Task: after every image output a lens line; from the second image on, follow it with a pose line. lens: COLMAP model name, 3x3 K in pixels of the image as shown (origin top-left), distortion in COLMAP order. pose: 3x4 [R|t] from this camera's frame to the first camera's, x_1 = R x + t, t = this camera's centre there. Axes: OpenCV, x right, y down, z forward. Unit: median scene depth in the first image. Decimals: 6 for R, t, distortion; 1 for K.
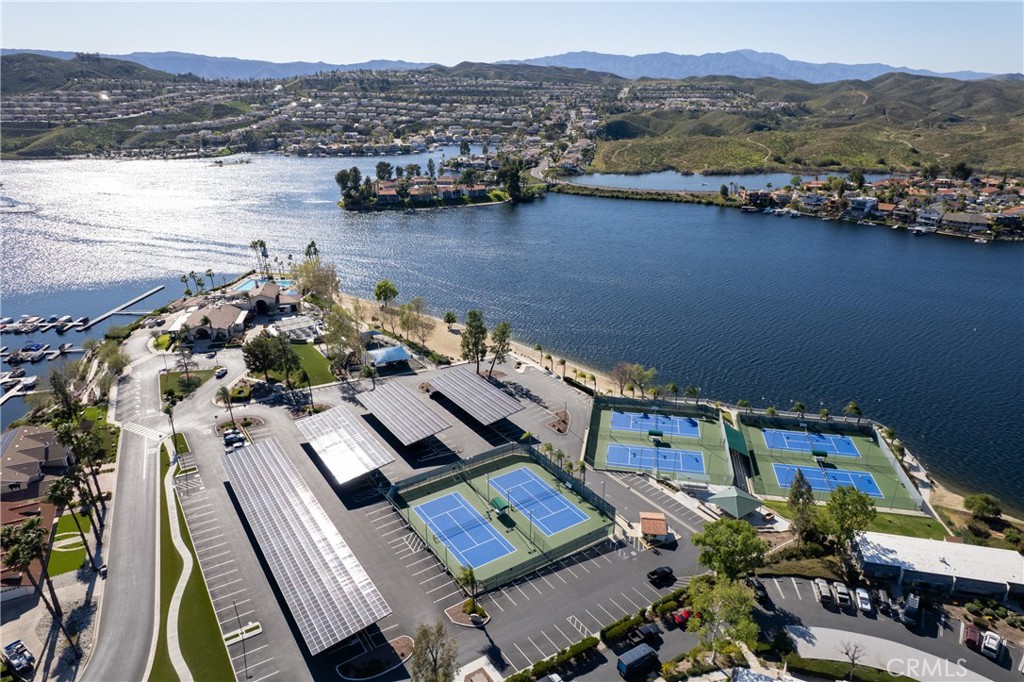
lens RADIAL K [[652.1, 0, 512.0], [0, 652.1, 341.0], [0, 0, 1]] dist [-0.072188, 0.068266]
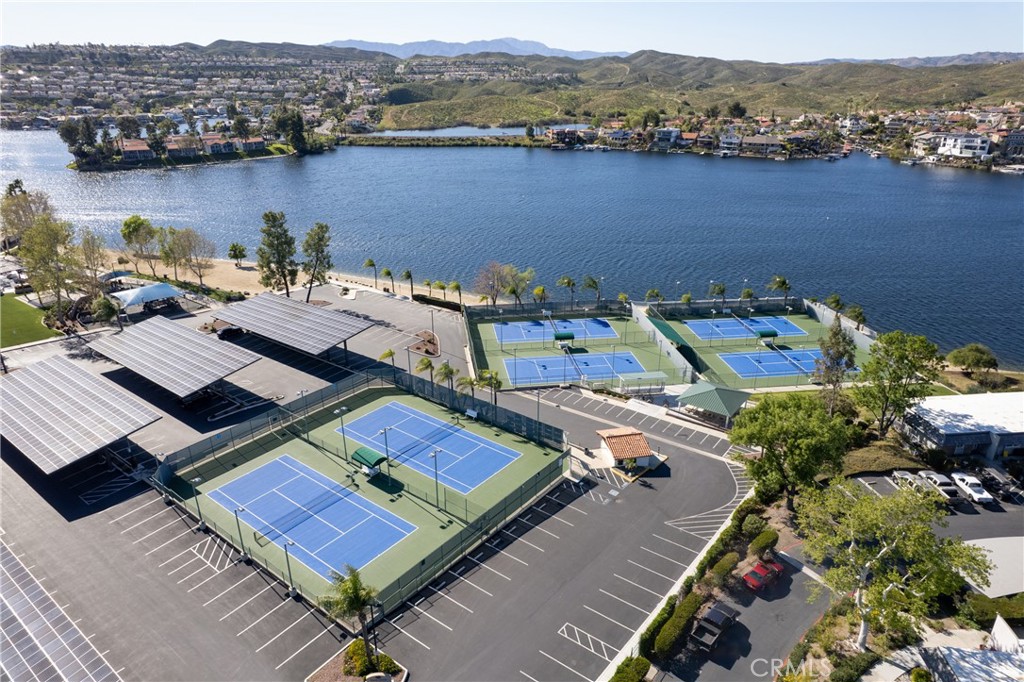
lens RADIAL K [[652.1, 0, 512.0], [0, 652.1, 341.0], [0, 0, 1]] dist [-0.072188, 0.068266]
pose [[0.947580, -0.123200, 0.294812, -0.032646], [0.118257, 0.992380, 0.034608, 0.085736], [-0.296829, 0.002070, 0.954928, 0.248029]]
